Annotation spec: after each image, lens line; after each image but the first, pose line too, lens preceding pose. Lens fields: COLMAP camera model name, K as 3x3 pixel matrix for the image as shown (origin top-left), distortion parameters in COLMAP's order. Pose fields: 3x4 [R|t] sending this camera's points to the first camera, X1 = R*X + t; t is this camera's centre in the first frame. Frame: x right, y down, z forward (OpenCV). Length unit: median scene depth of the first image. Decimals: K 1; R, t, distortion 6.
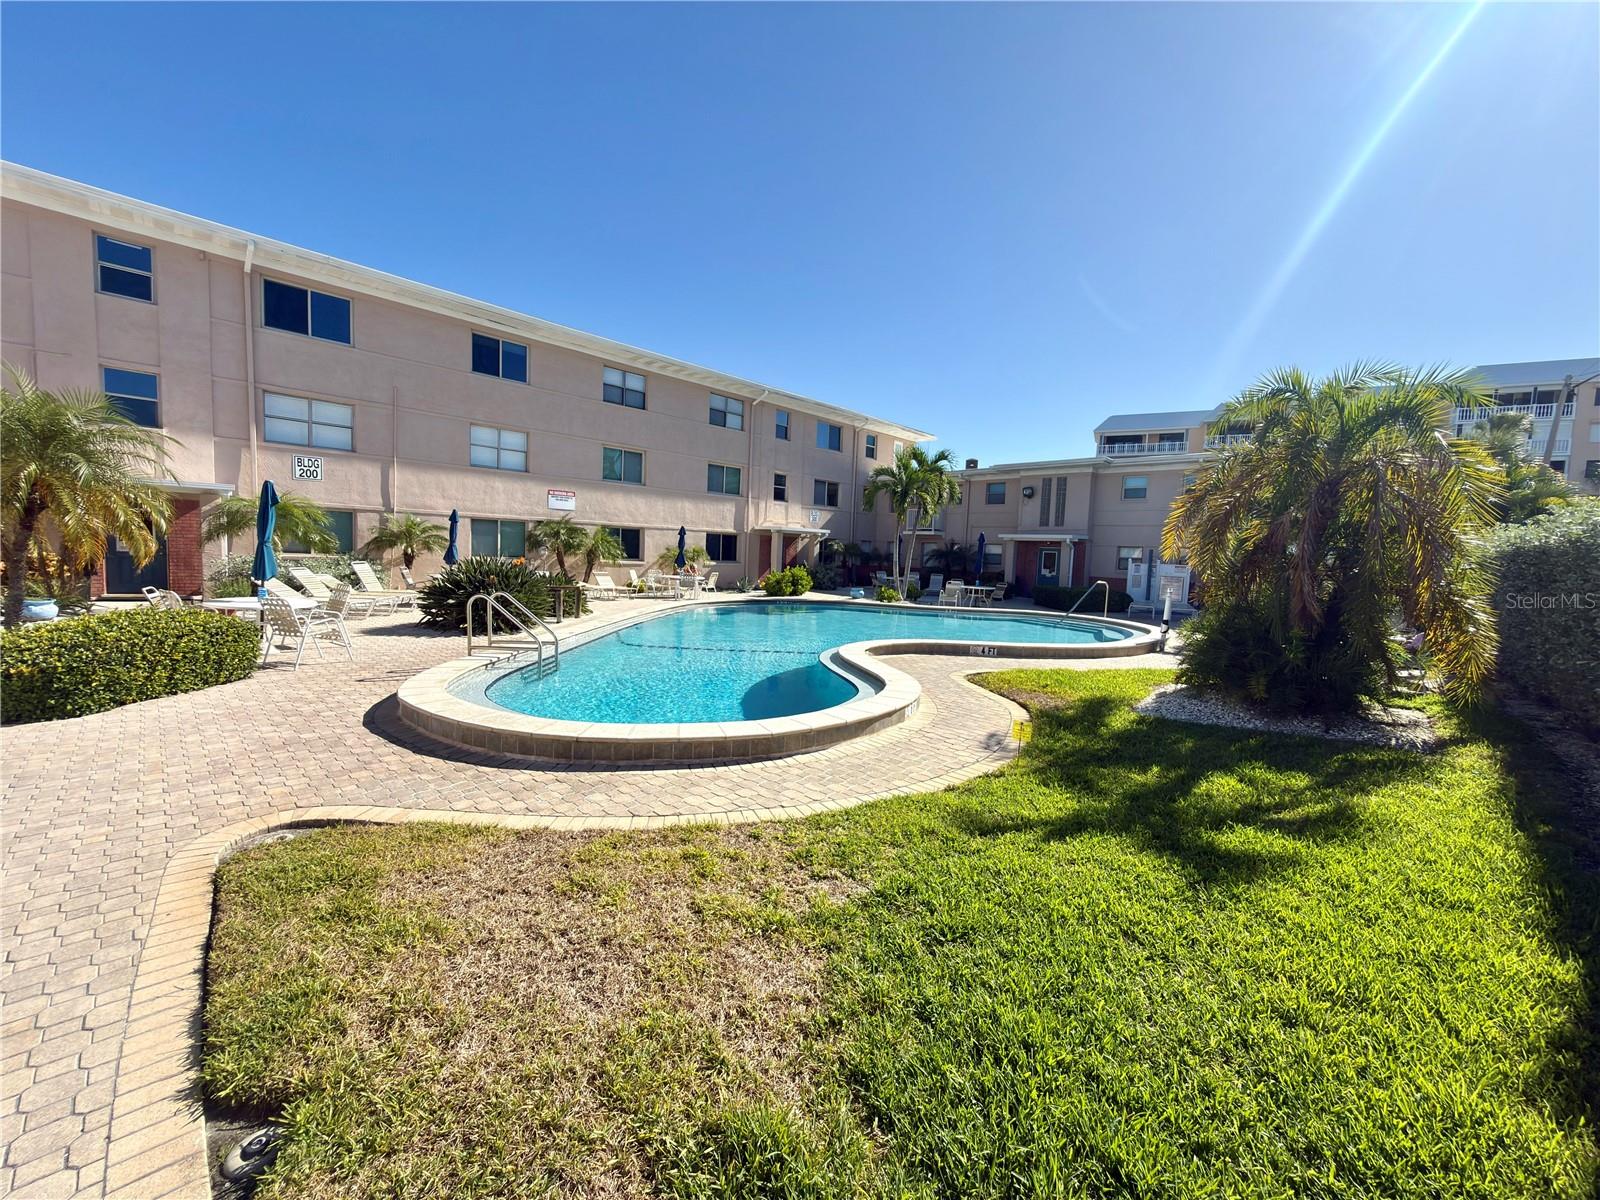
lens RADIAL K [[635.1, 0, 800.9], [0, 635.1, 599.7], [0, 0, 1]] dist [-0.000134, -0.000258]
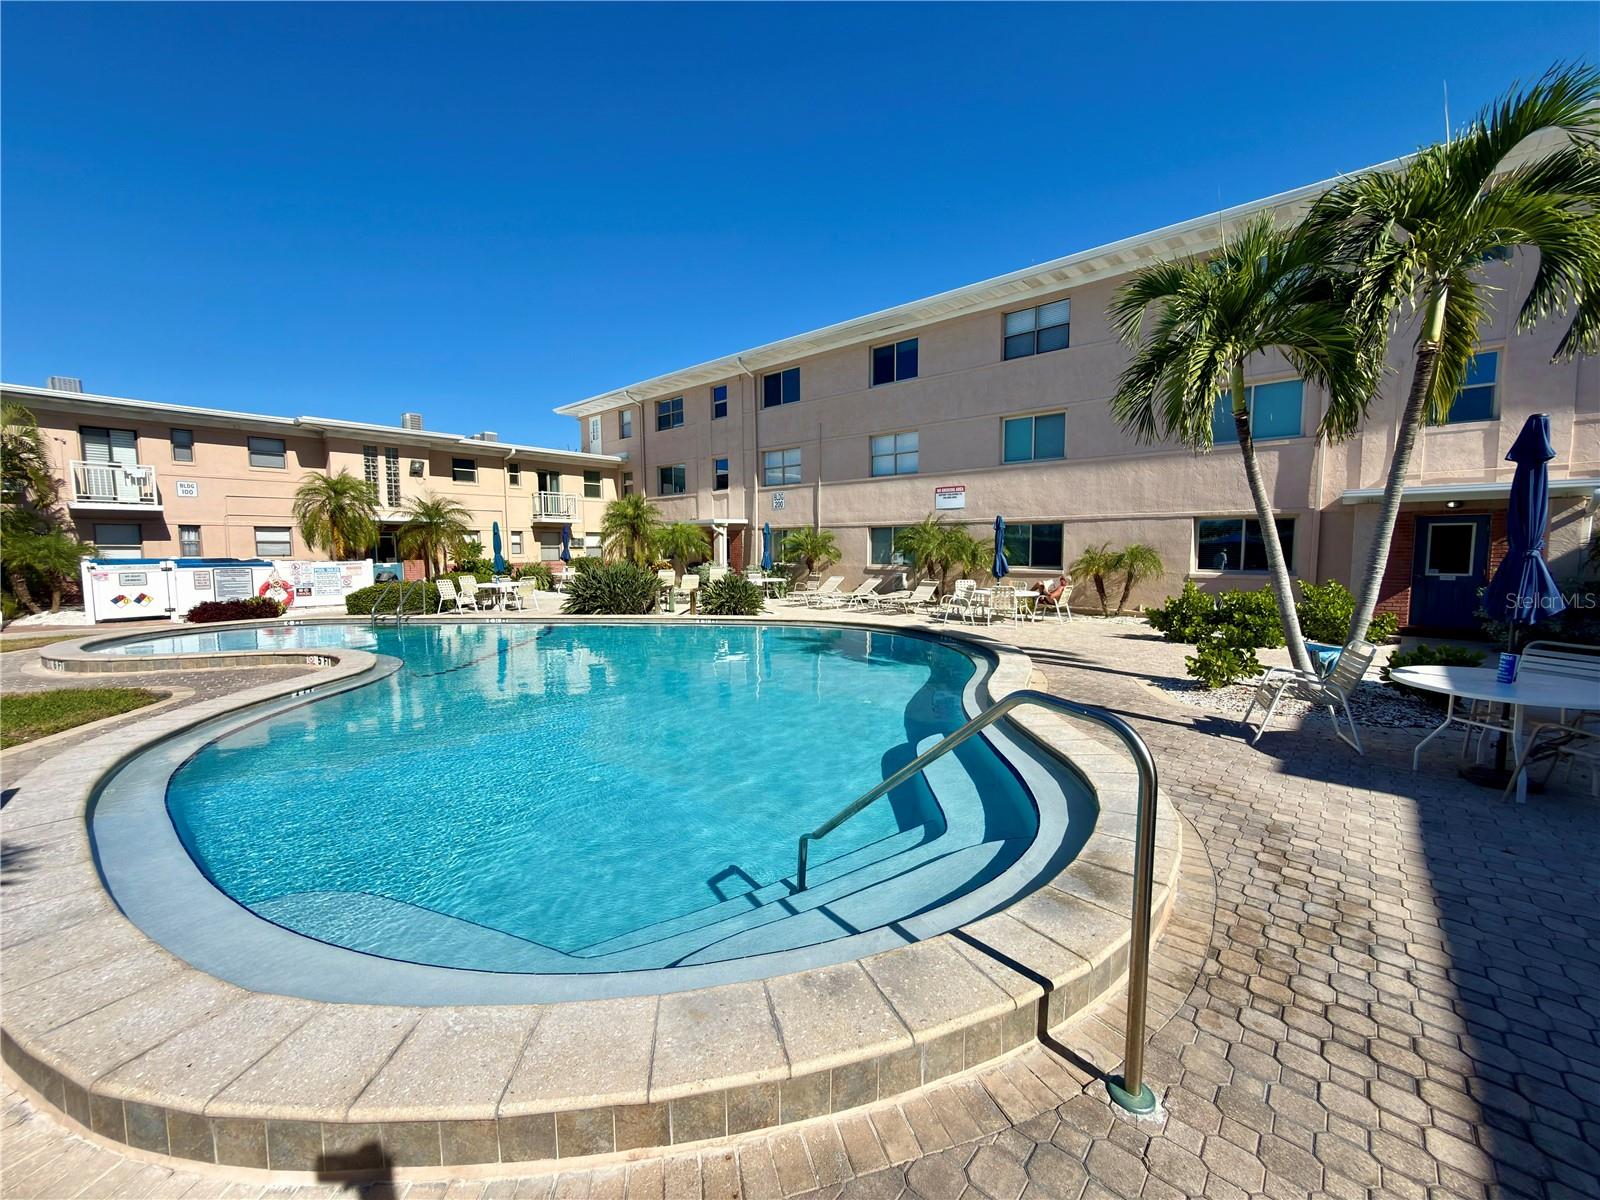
lens RADIAL K [[635.1, 0, 800.9], [0, 635.1, 599.7], [0, 0, 1]] dist [-0.000134, -0.000258]
pose [[0.034495, 0.066044, -0.997220, 0.500680], [-0.055194, 0.996417, 0.064081, -0.064505], [0.997880, 0.052830, 0.038017, 0.794815]]
